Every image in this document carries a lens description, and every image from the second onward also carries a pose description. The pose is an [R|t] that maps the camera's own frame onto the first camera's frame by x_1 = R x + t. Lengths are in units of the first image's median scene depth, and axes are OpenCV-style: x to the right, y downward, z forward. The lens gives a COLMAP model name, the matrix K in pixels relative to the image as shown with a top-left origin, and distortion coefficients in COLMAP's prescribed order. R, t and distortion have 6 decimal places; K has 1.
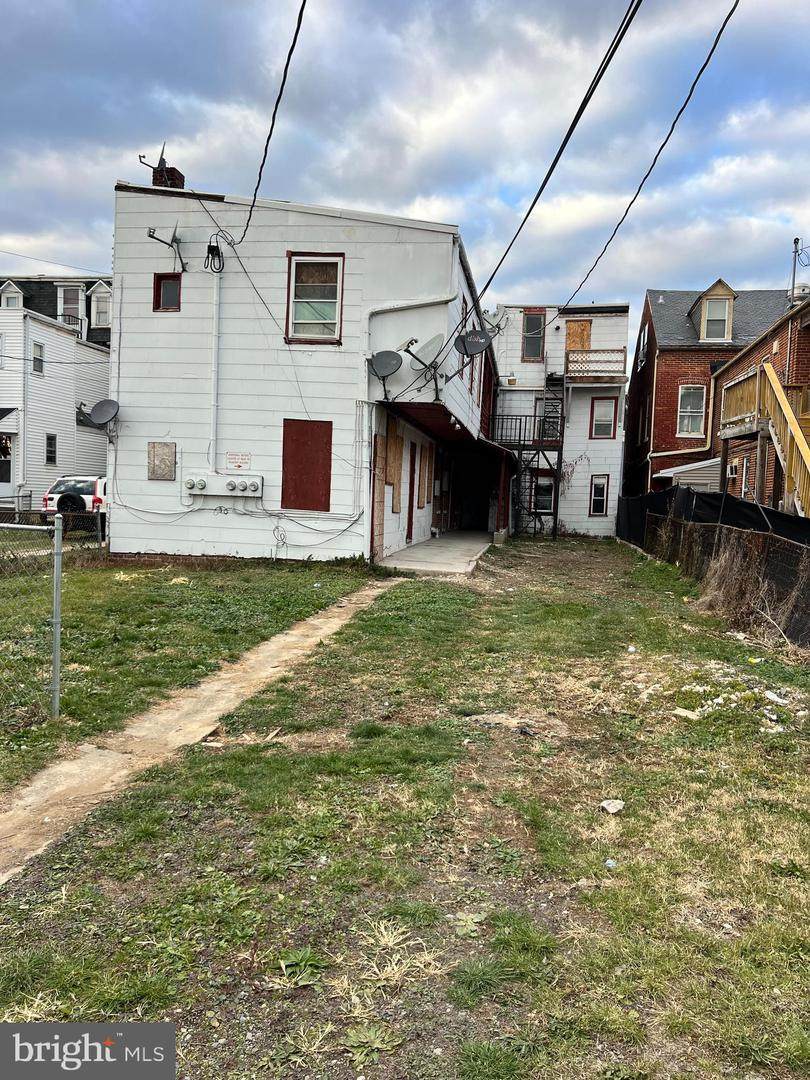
lens RADIAL K [[808.4, 0, 403.9], [0, 808.4, 540.6], [0, 0, 1]] dist [-0.003532, -0.009682]
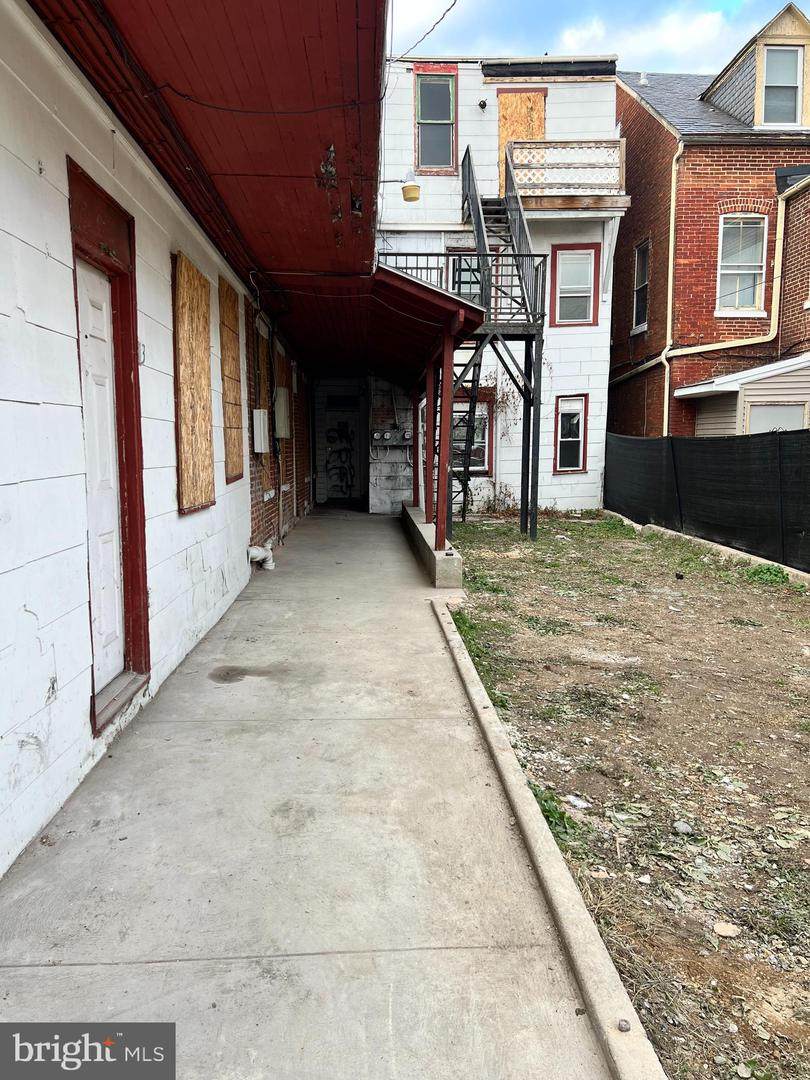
lens RADIAL K [[808.4, 0, 408.1], [0, 808.4, 544.1], [0, 0, 1]] dist [-0.003532, -0.009682]
pose [[0.976232, -0.070424, 0.204966, 0.022790], [0.055489, 0.995429, 0.077733, -0.032065], [-0.209504, -0.064512, 0.975677, 0.510429]]
